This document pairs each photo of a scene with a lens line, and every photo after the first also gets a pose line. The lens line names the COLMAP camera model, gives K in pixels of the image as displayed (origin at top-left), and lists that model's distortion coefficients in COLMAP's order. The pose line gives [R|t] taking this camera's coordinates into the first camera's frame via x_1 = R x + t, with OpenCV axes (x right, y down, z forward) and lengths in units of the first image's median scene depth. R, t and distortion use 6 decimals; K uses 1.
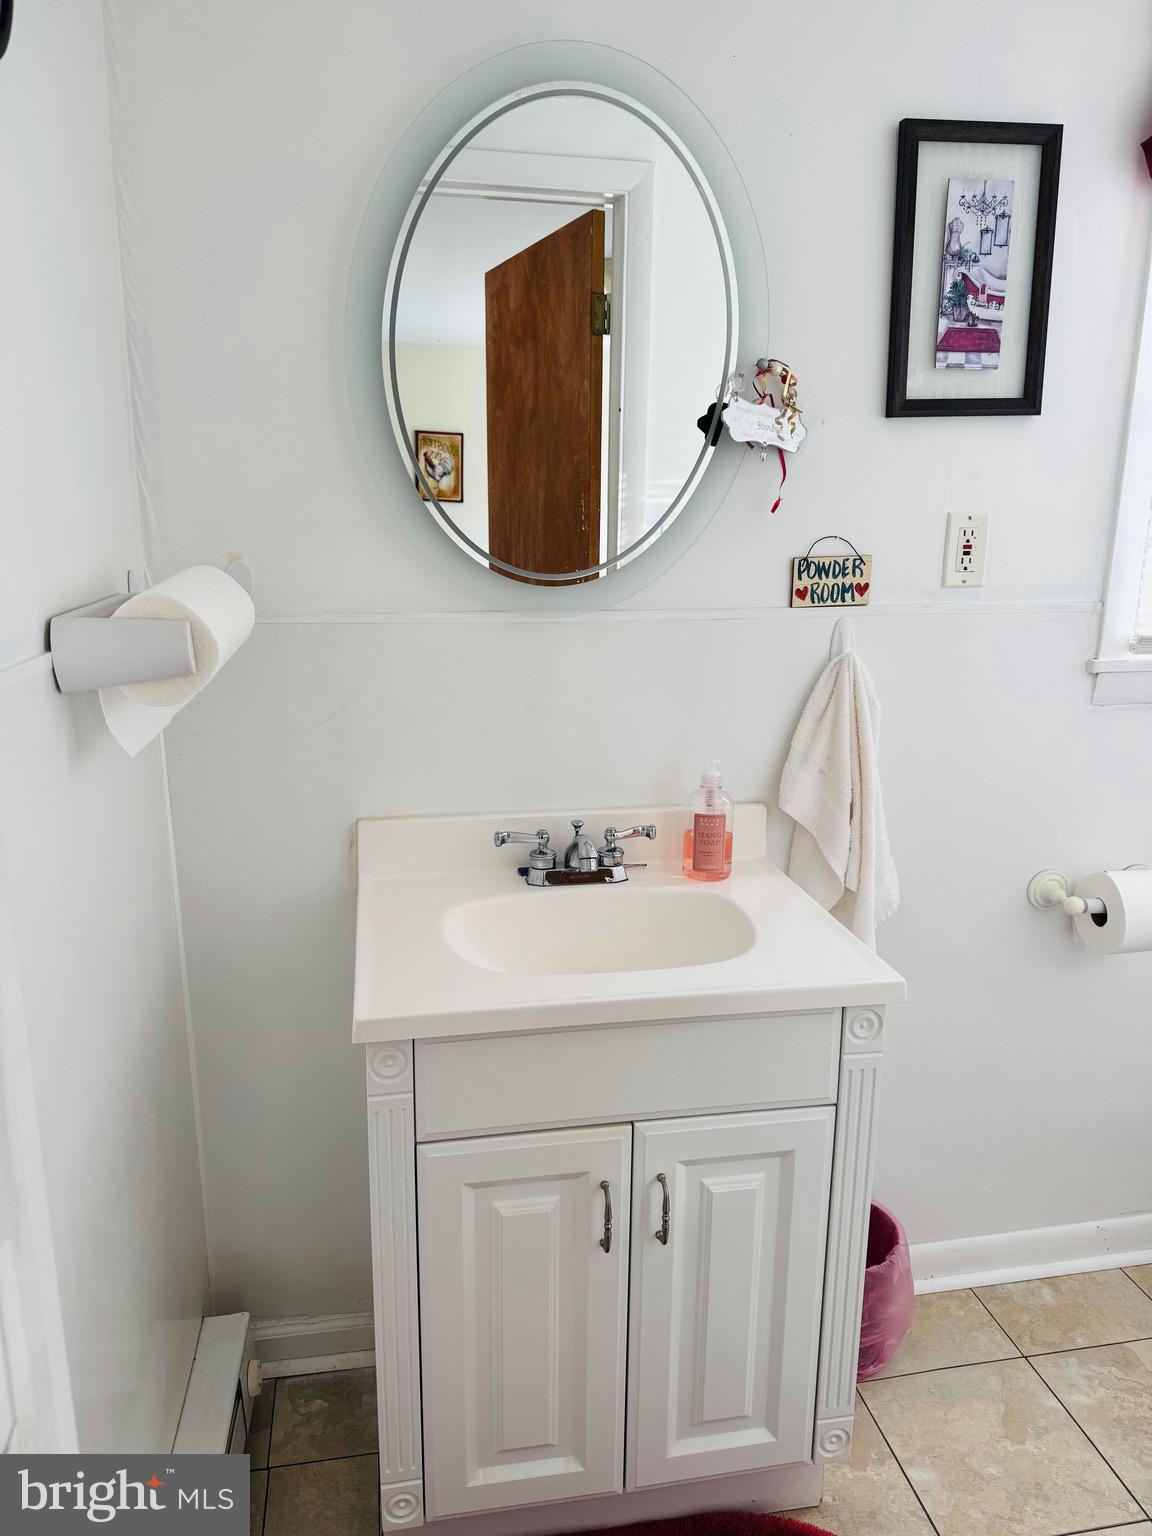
lens RADIAL K [[1070.7, 0, 566.5], [0, 1070.7, 775.4], [0, 0, 1]] dist [0.021757, -0.056023]
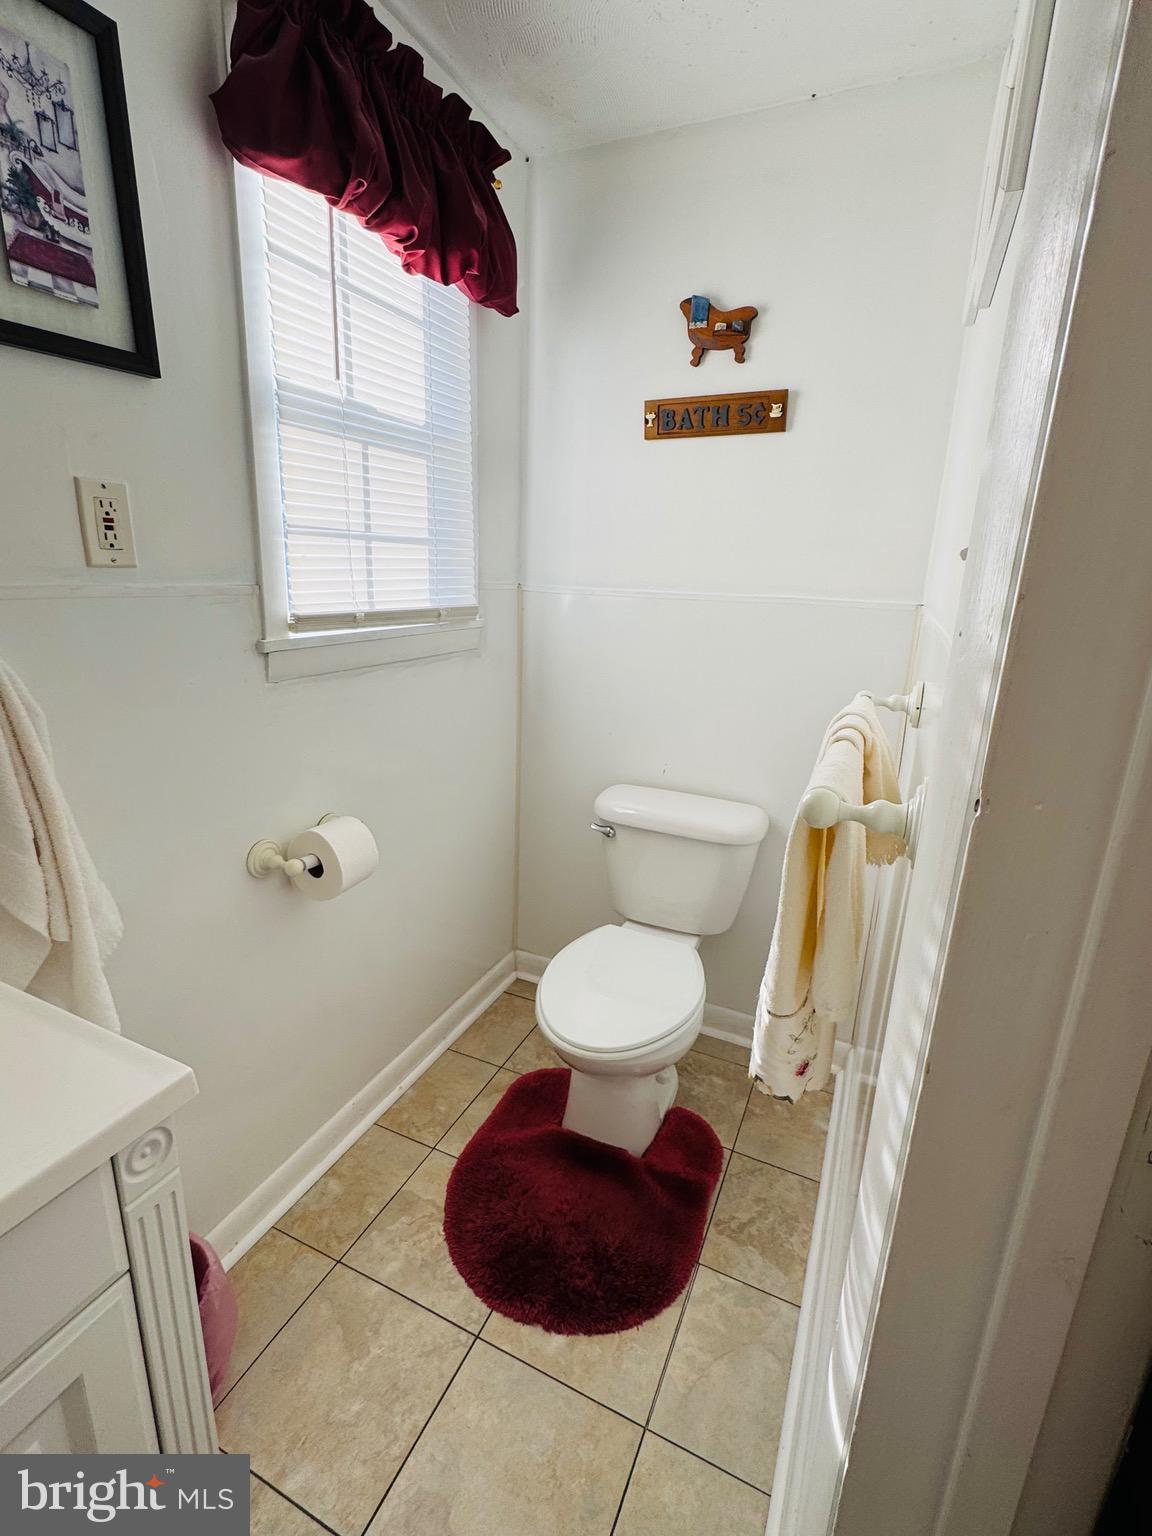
lens RADIAL K [[717.1, 0, 566.6], [0, 717.1, 774.4], [0, 0, 1]] dist [0.002442, 0.000034]
pose [[0.584062, -0.206416, 0.785025, 0.089189], [0.159686, 0.977446, 0.138204, -0.030307], [-0.795846, 0.044638, 0.603851, 0.365170]]
